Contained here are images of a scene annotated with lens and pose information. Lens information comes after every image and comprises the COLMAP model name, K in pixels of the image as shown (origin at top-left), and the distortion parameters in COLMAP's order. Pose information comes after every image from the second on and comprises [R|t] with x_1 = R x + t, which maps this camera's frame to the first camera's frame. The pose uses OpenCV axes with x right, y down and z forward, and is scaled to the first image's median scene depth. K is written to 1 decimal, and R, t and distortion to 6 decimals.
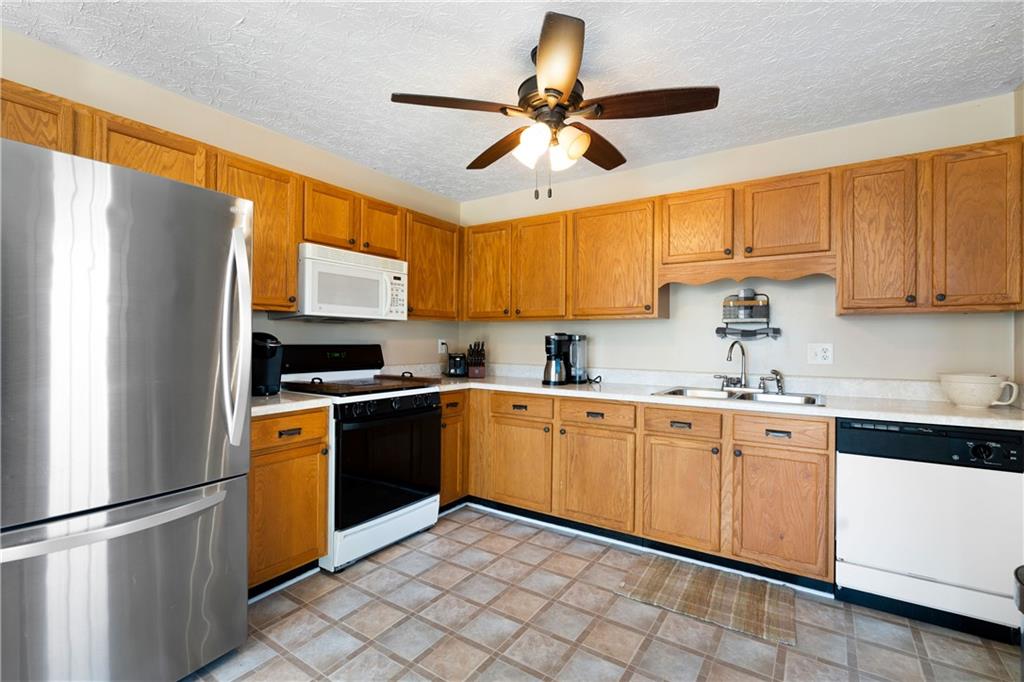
lens RADIAL K [[463.2, 0, 510.7], [0, 463.2, 339.4], [0, 0, 1]] dist [-0.003349, 0.000957]
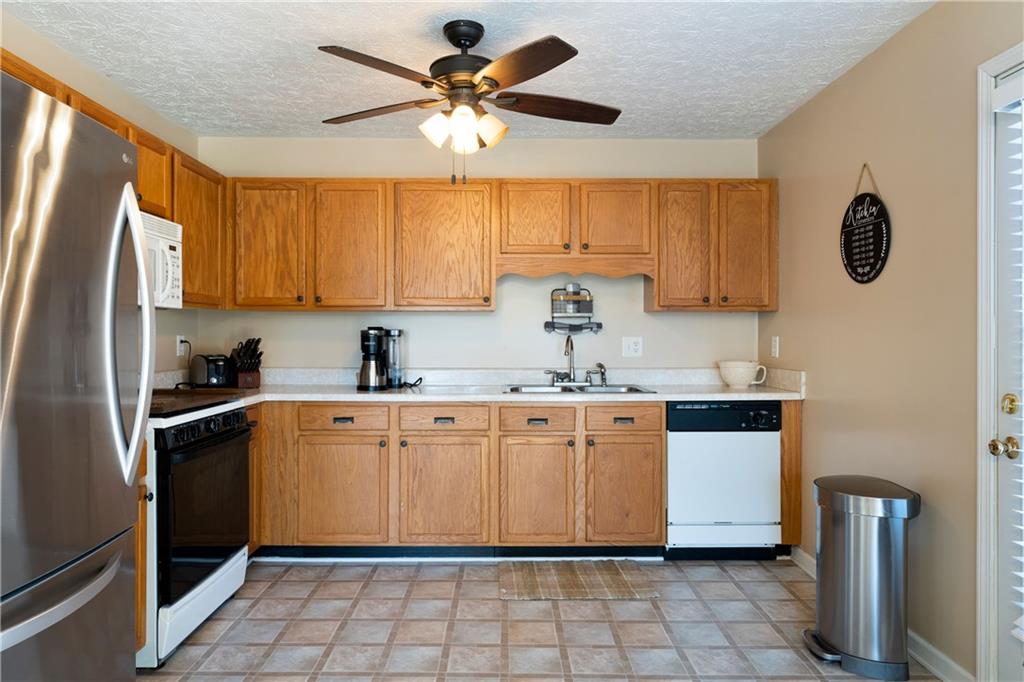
lens RADIAL K [[656.2, 0, 509.6], [0, 656.2, 336.9], [0, 0, 1]] dist [0.004048, 0.002061]
pose [[0.831547, -0.007727, 0.555401, -0.418438], [0.003856, 0.999959, 0.008139, -0.005755], [-0.555441, -0.004627, 0.831543, -0.112165]]
